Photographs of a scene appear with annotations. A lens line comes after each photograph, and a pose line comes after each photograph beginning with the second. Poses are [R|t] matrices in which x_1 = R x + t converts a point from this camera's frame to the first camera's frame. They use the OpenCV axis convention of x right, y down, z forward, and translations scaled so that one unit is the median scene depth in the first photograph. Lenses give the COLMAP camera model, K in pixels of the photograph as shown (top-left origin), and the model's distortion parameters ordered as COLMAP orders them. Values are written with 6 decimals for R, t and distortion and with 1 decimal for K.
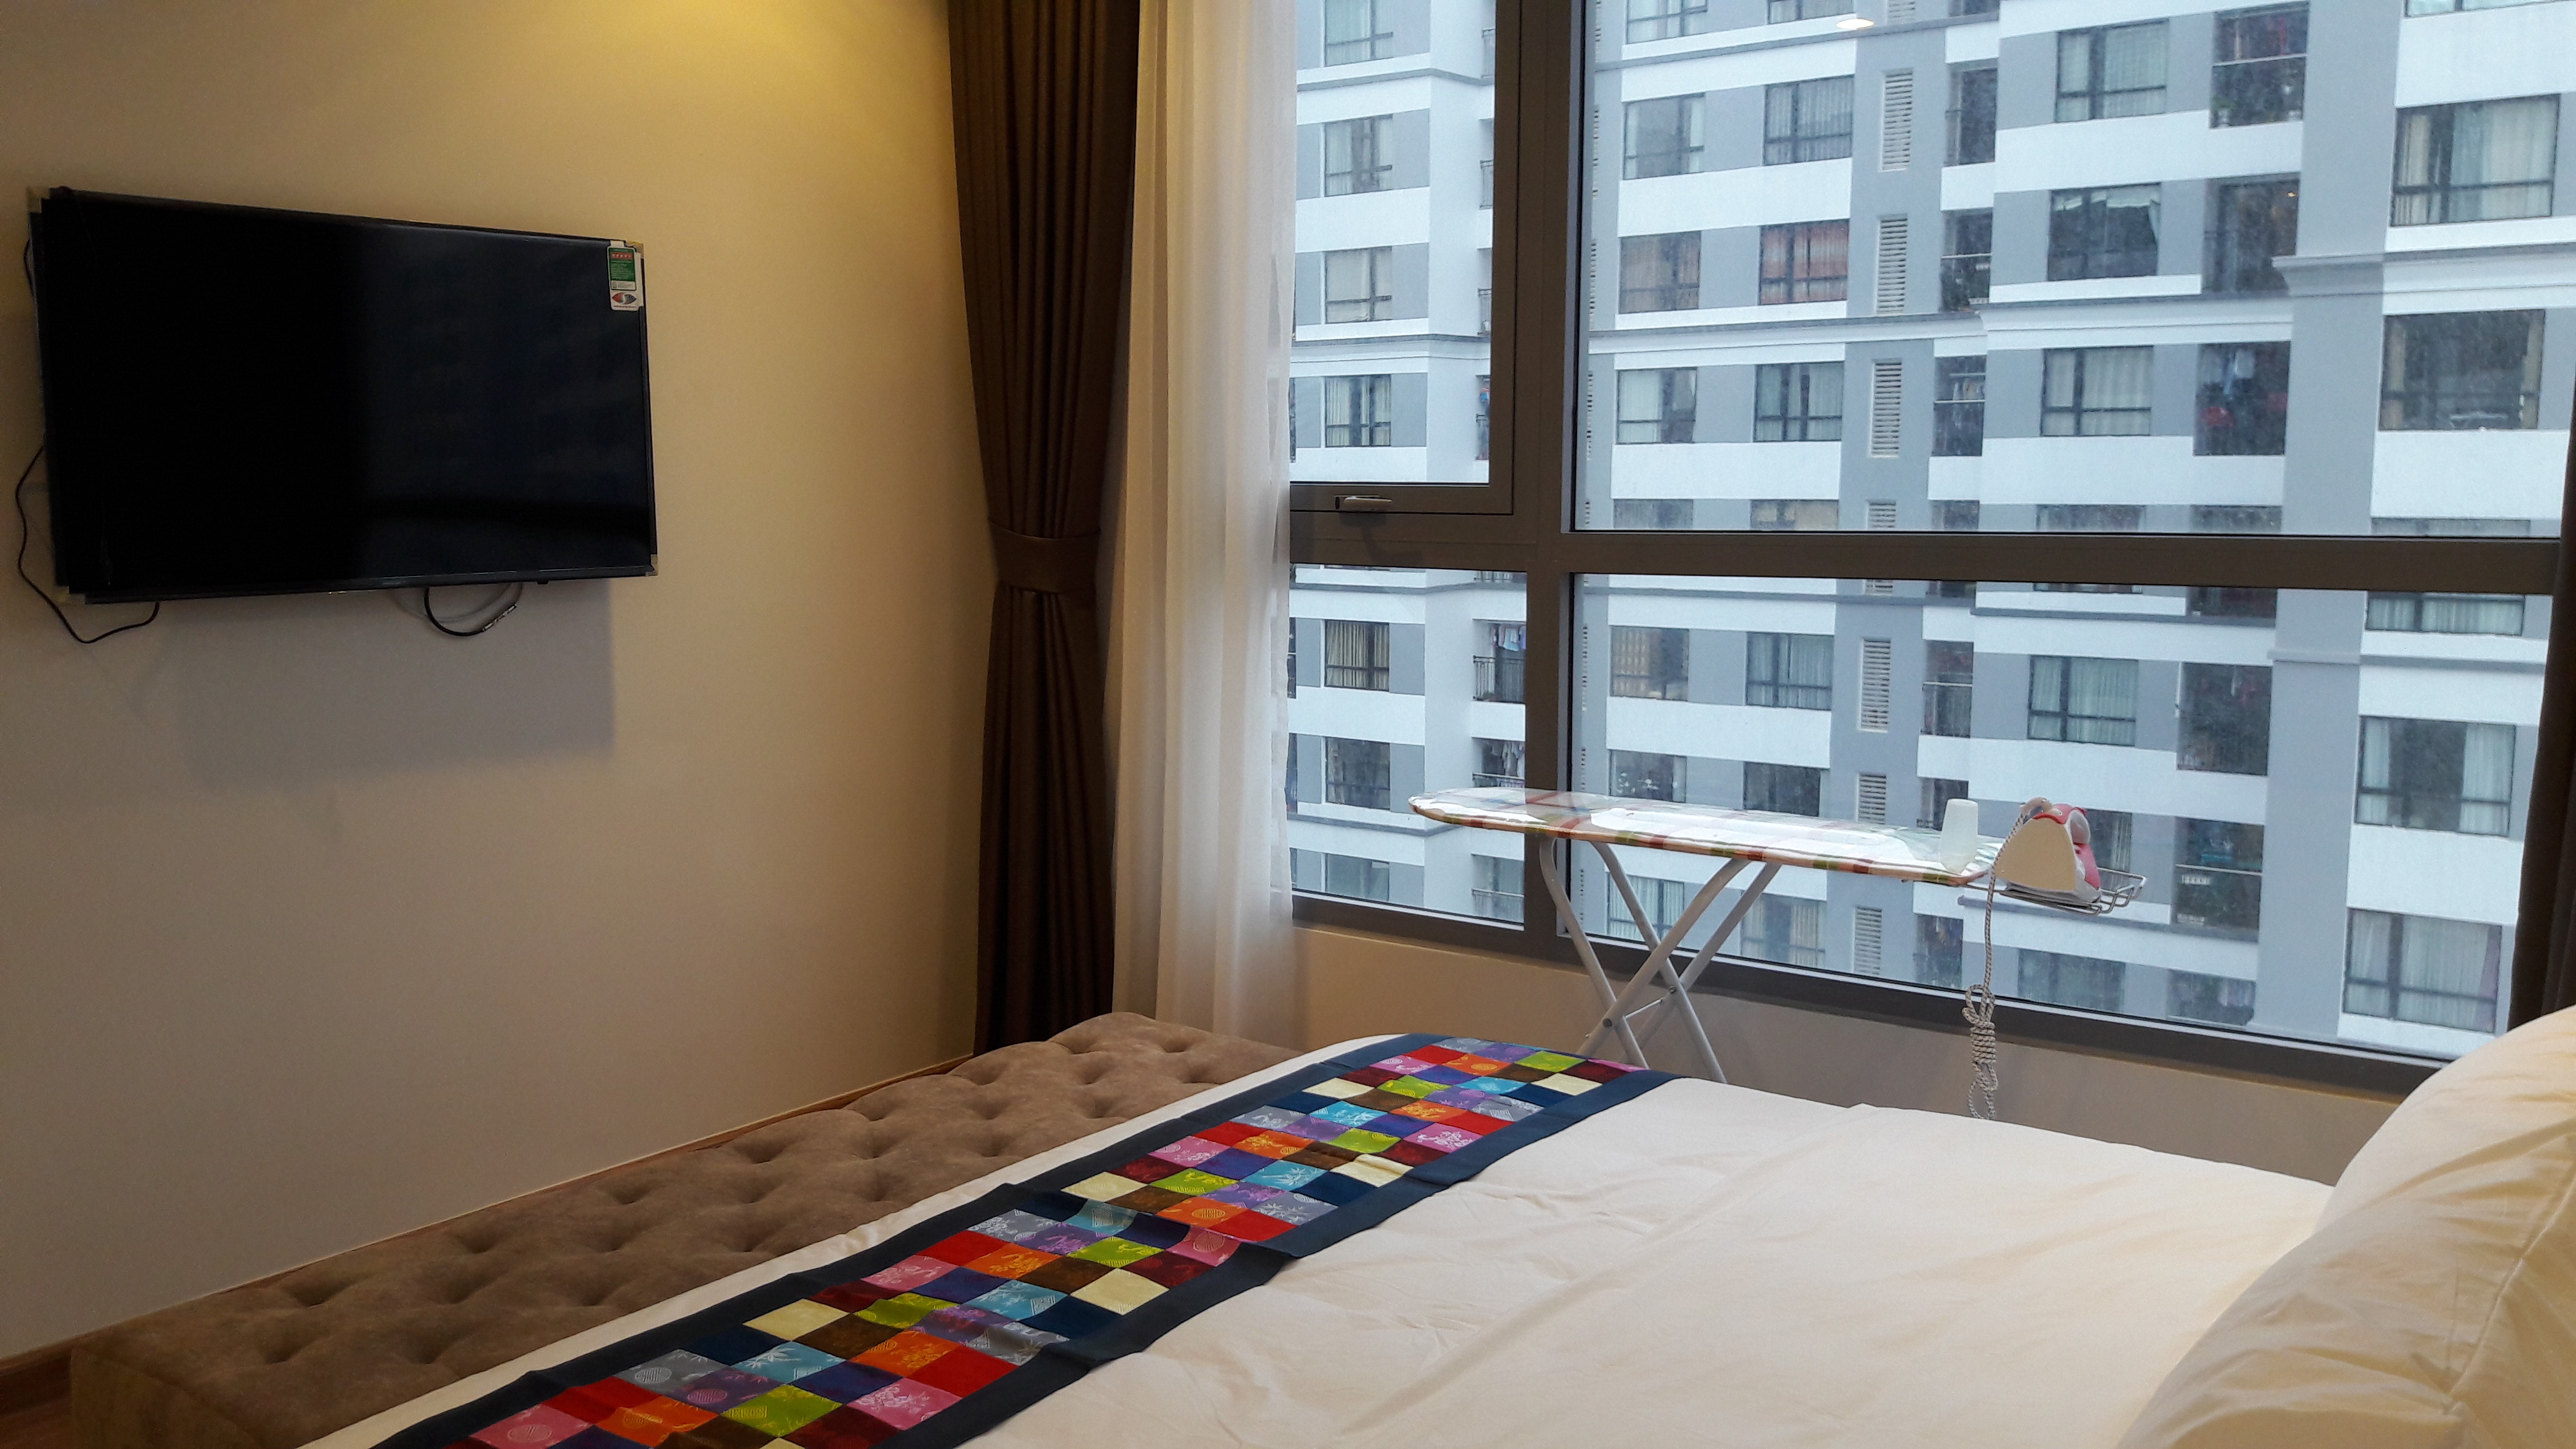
lens RADIAL K [[2080.4, 0, 1294.4], [0, 2080.4, 717.8], [0, 0, 1]] dist [0.083571, -0.001420]
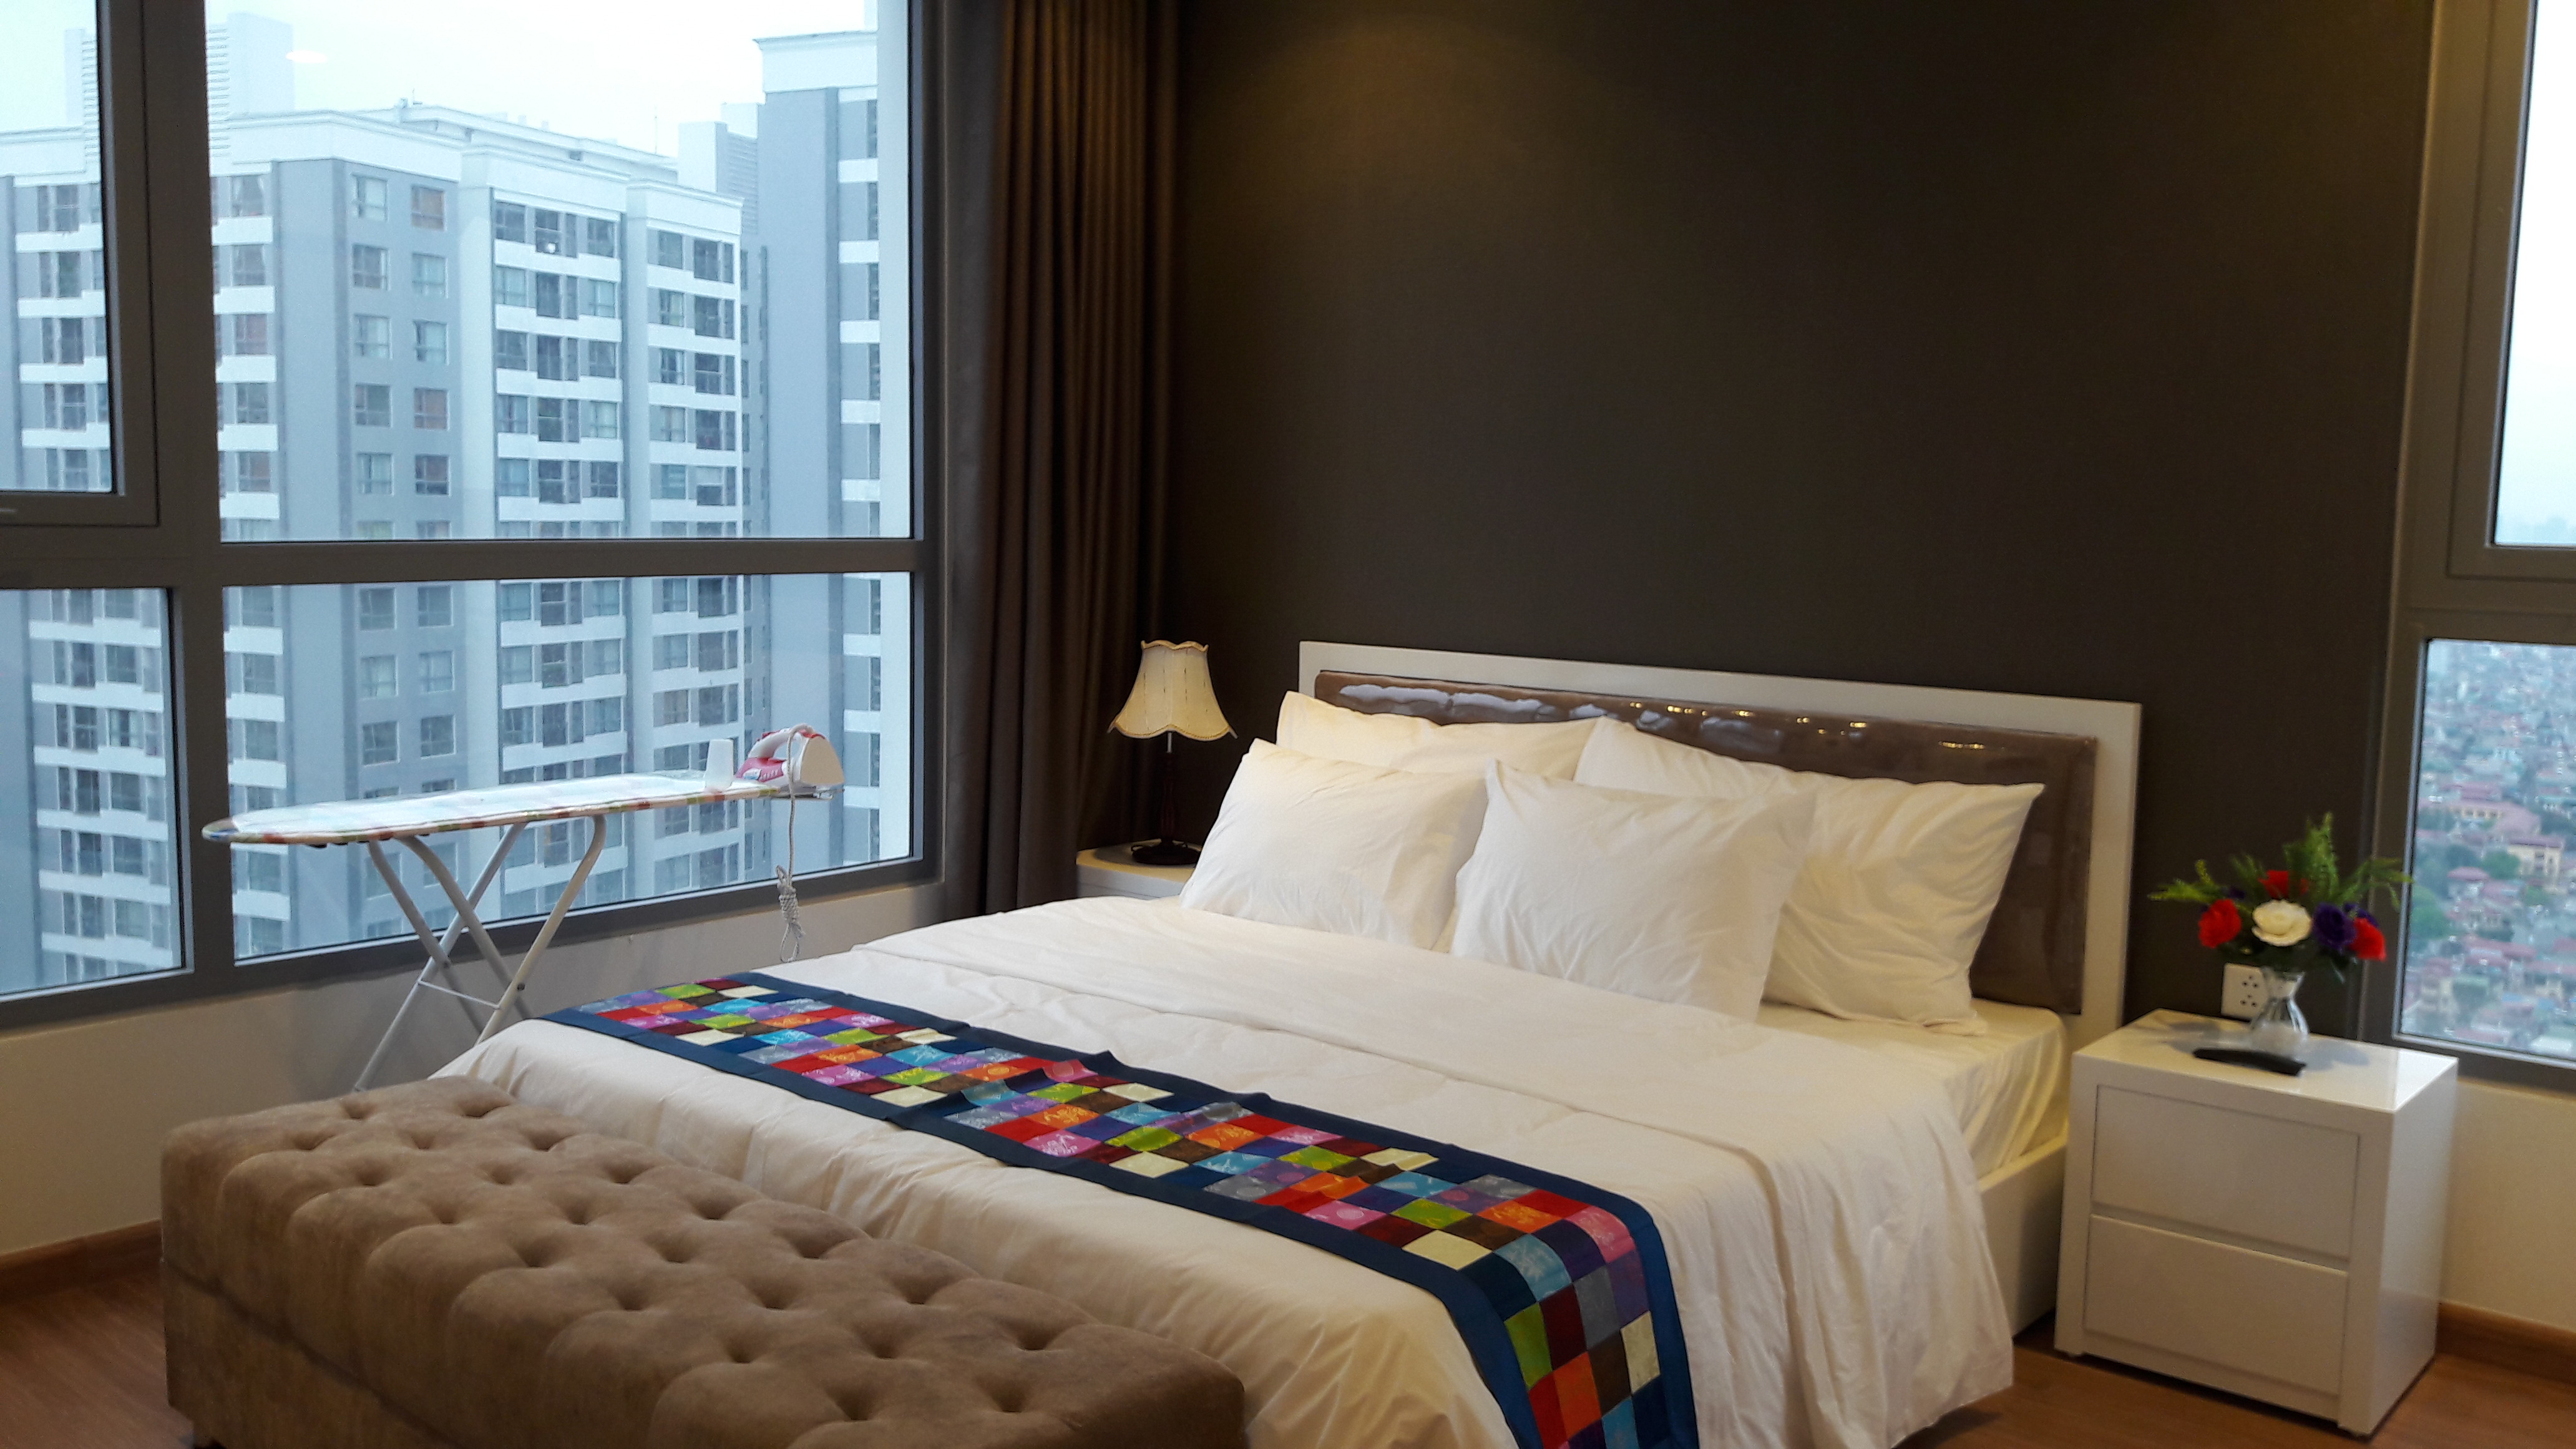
lens RADIAL K [[2080.4, 0, 1293.7], [0, 2080.4, 731.1], [0, 0, 1]] dist [0.083571, -0.001420]
pose [[0.043646, -0.089566, 0.995024, -1.278221], [0.102761, 0.991093, 0.084704, -0.056854], [-0.993748, 0.098552, 0.052461, 0.734015]]
